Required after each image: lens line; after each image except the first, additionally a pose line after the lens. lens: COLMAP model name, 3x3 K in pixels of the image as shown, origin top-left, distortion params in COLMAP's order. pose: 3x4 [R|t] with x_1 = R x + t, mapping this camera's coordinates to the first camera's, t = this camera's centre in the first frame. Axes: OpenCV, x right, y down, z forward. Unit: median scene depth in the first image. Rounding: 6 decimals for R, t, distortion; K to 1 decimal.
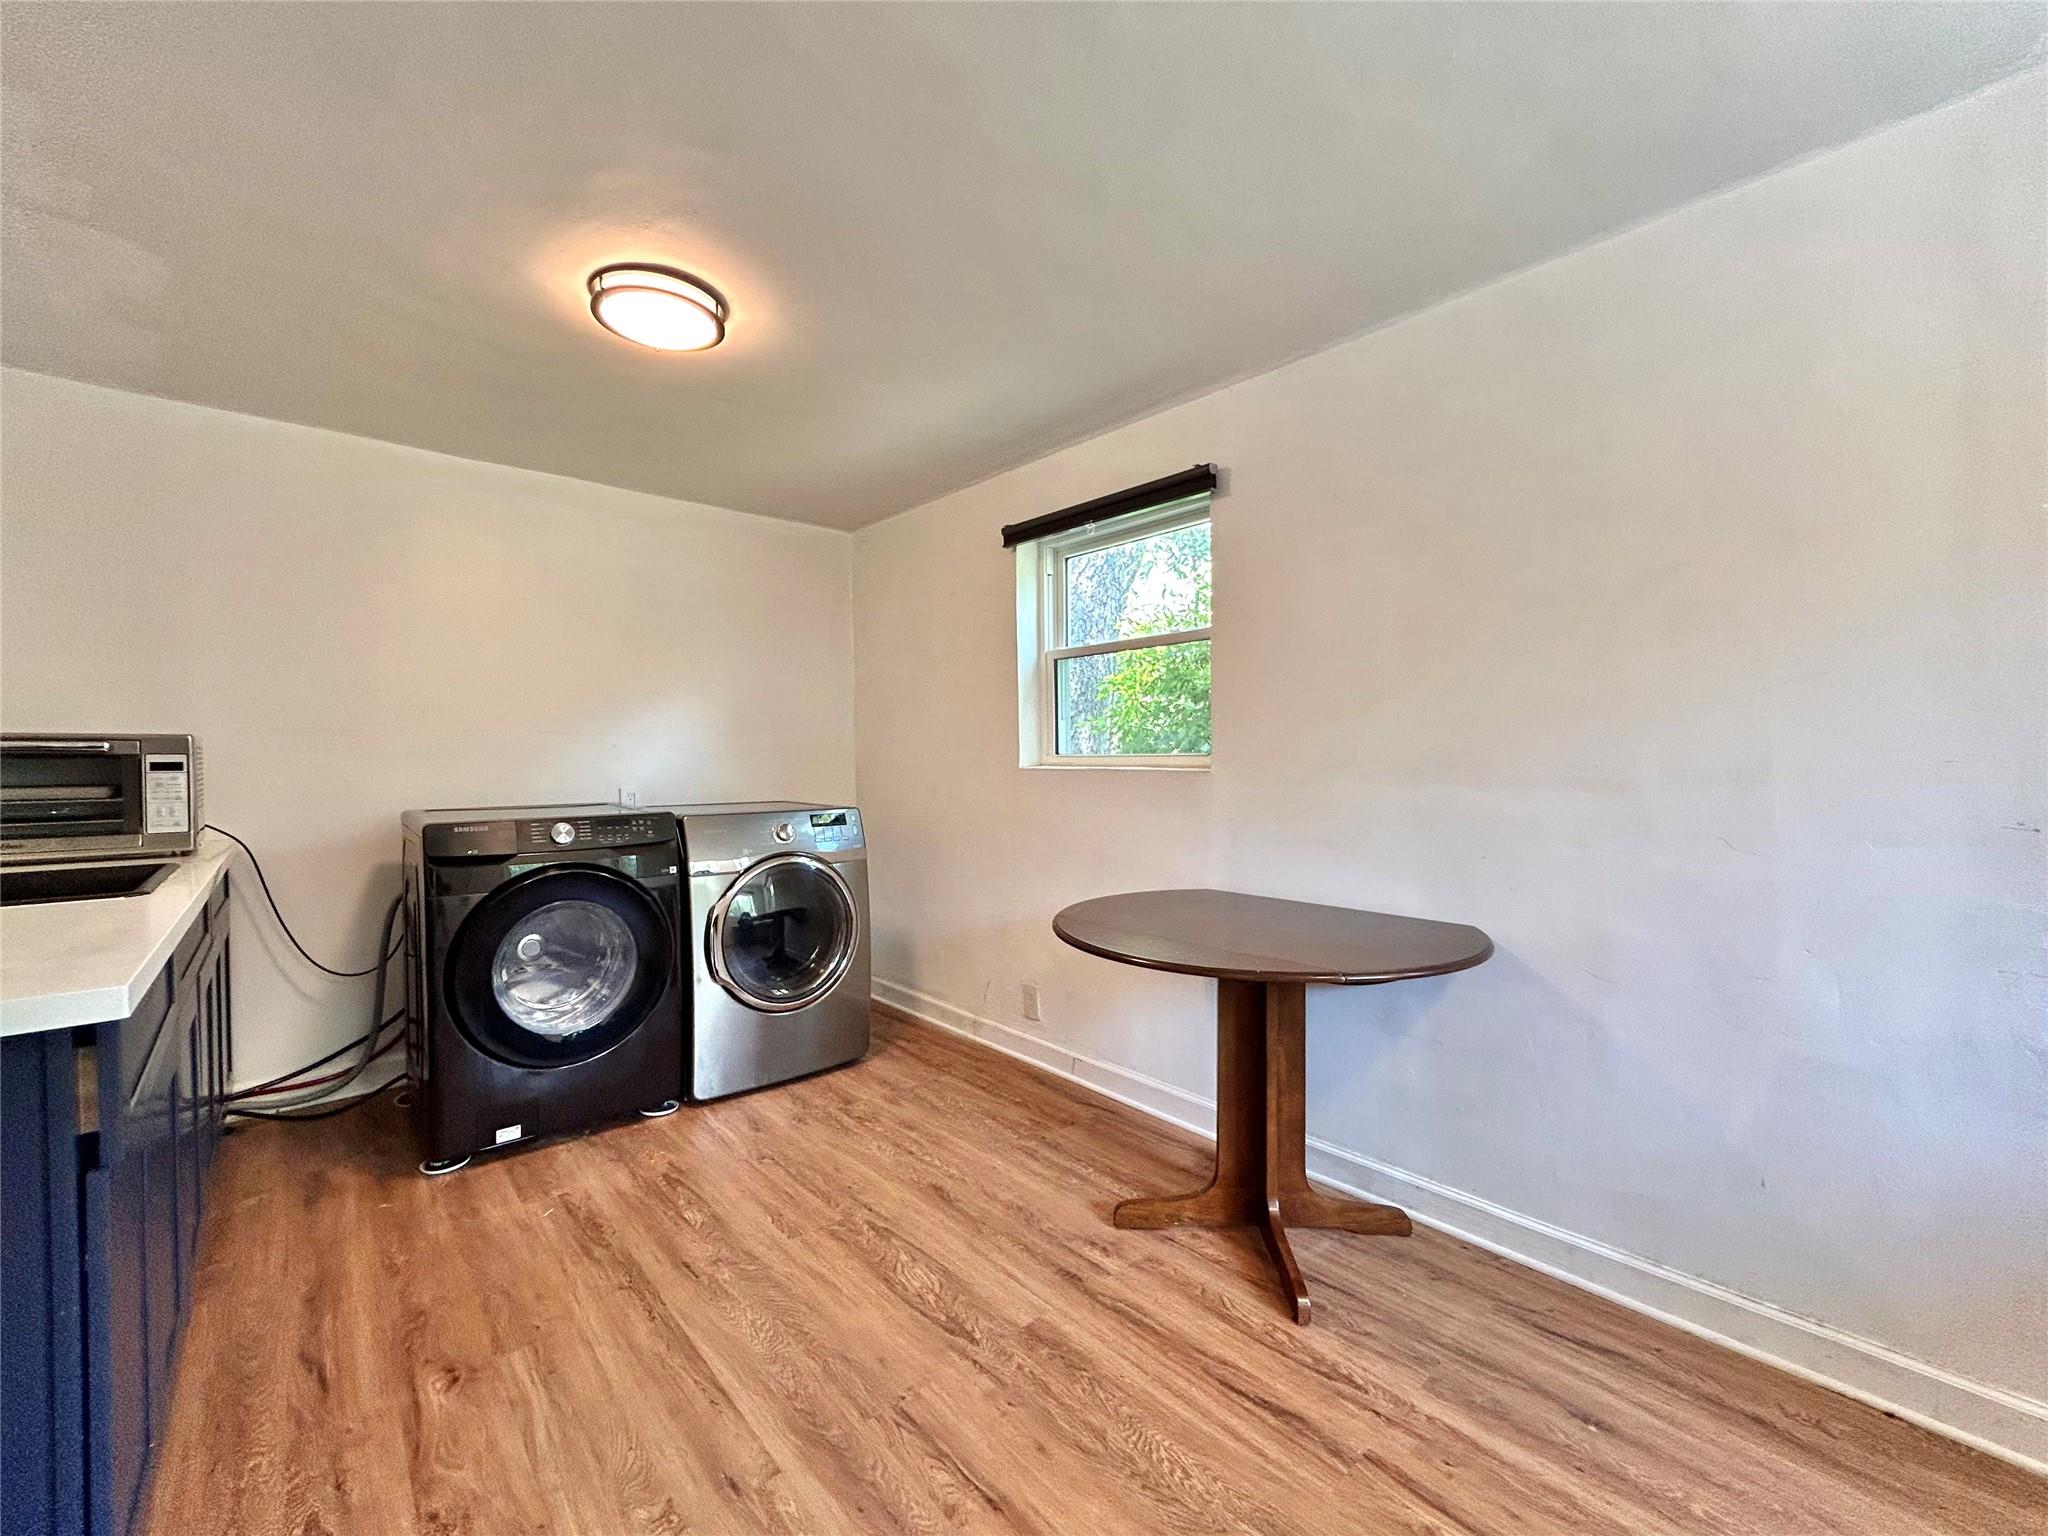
lens RADIAL K [[832.1, 0, 1024.0], [0, 832.1, 768.0], [0, 0, 1]] dist [-0.000309, 0.000878]
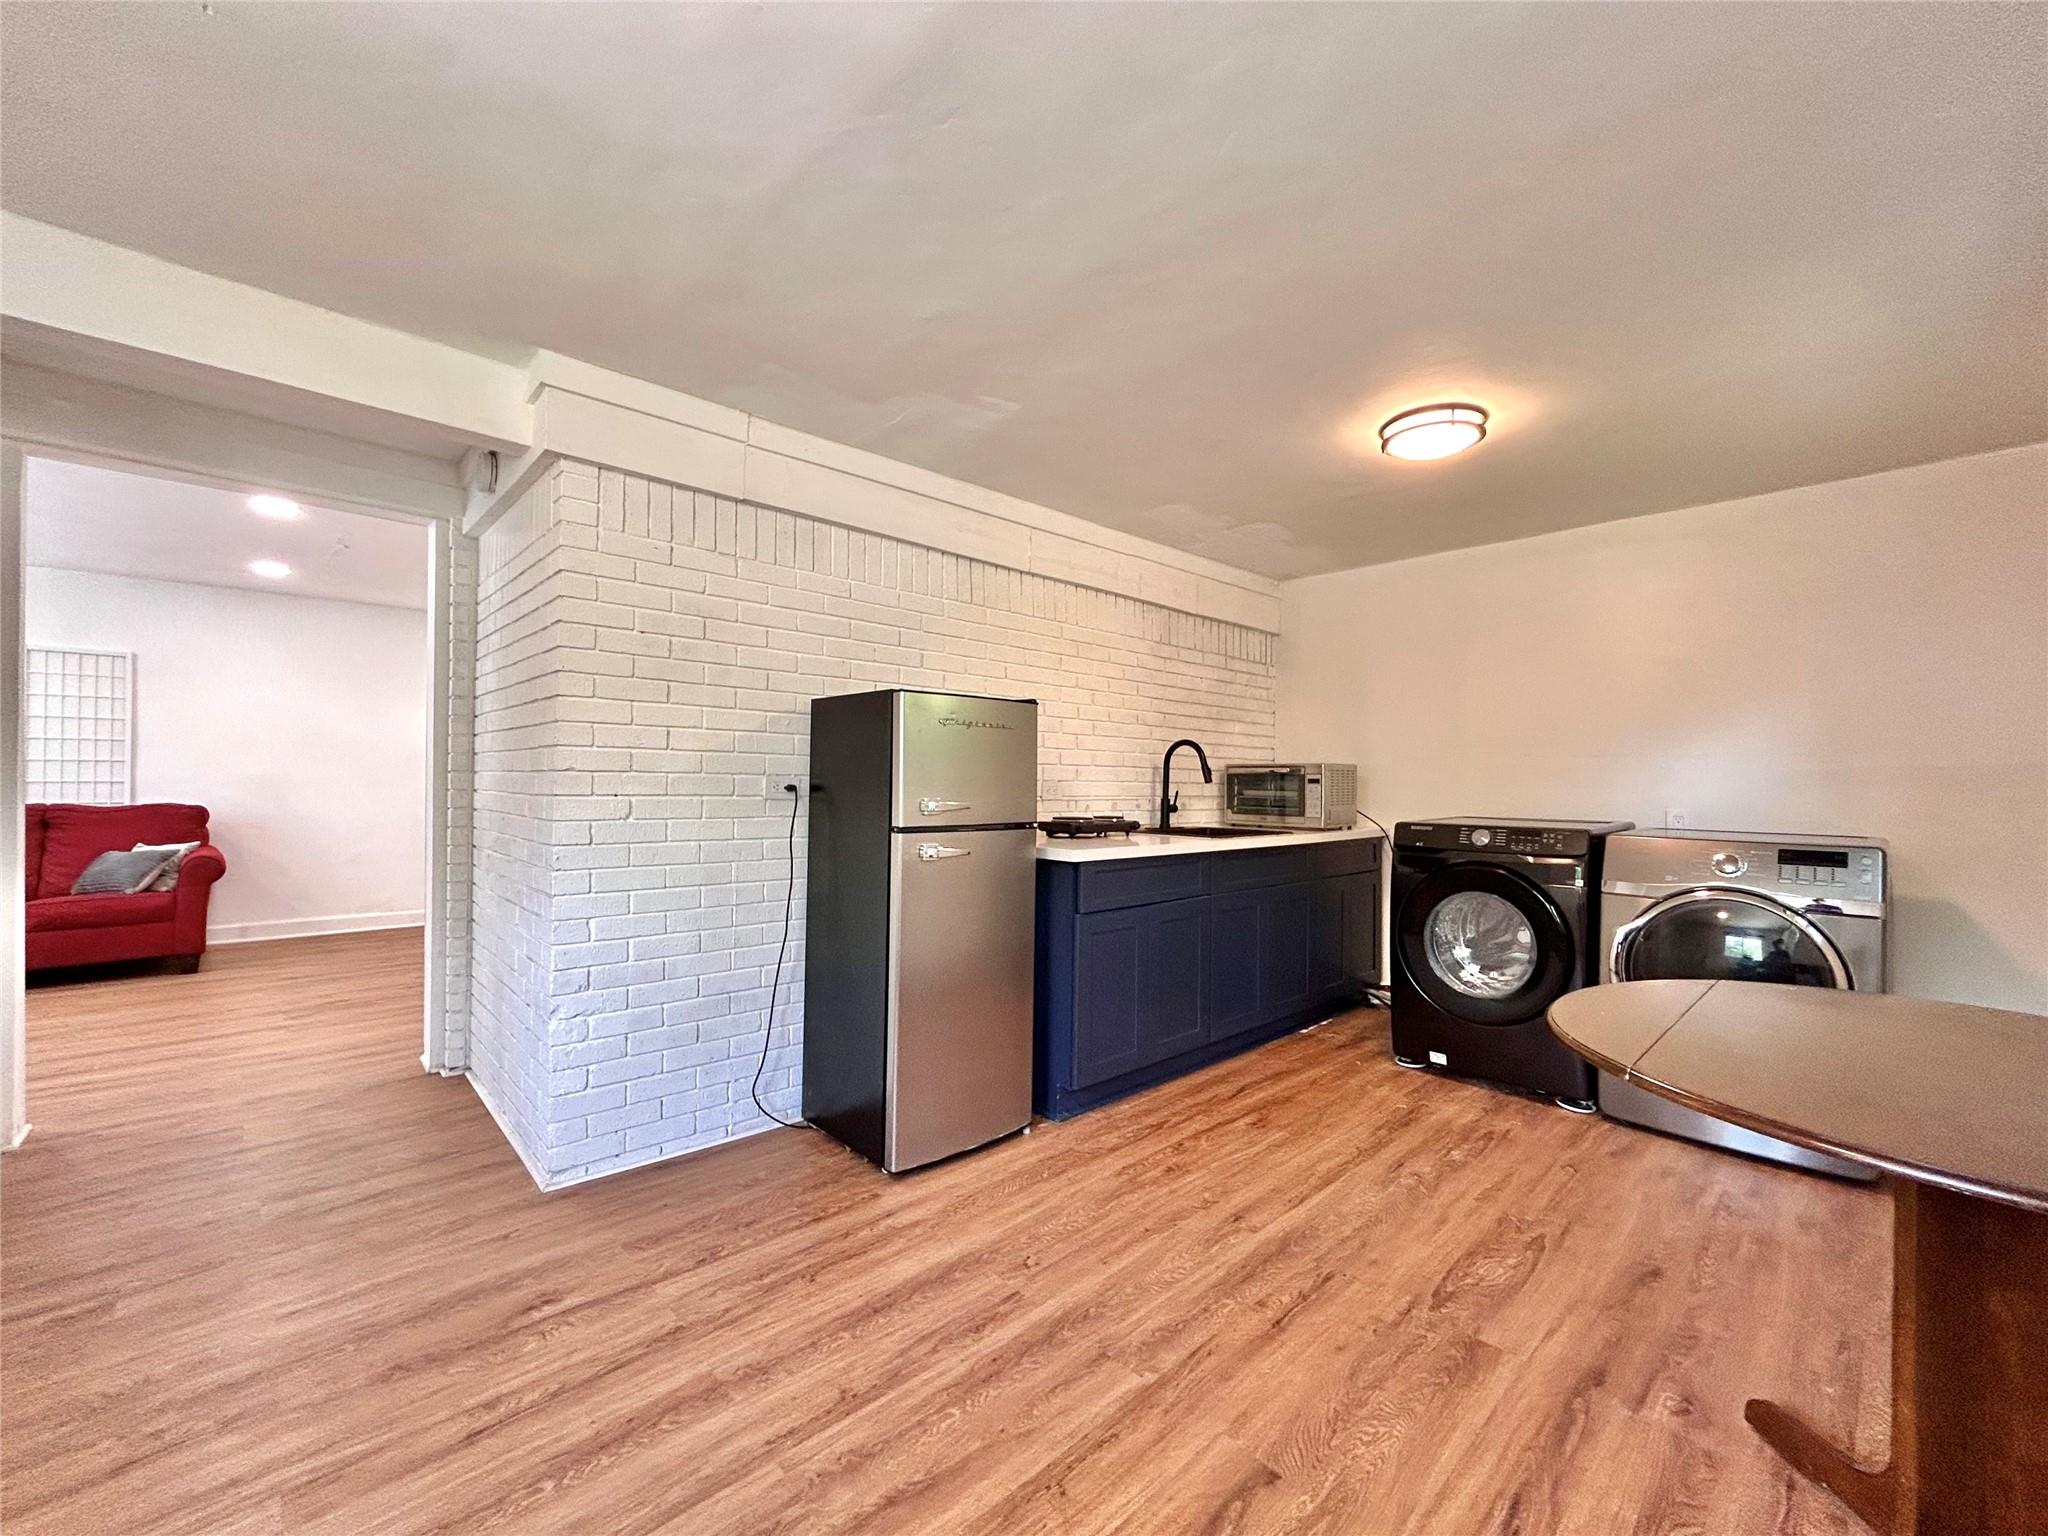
lens RADIAL K [[837.7, 0, 1033.2], [0, 837.7, 766.5], [0, 0, 1]] dist [0.020708, 0.000231]
pose [[0.034064, -0.012831, -0.999337, 0.897647], [-0.023276, 0.999636, -0.013628, 0.006534], [0.999149, 0.023725, 0.033753, 0.363361]]
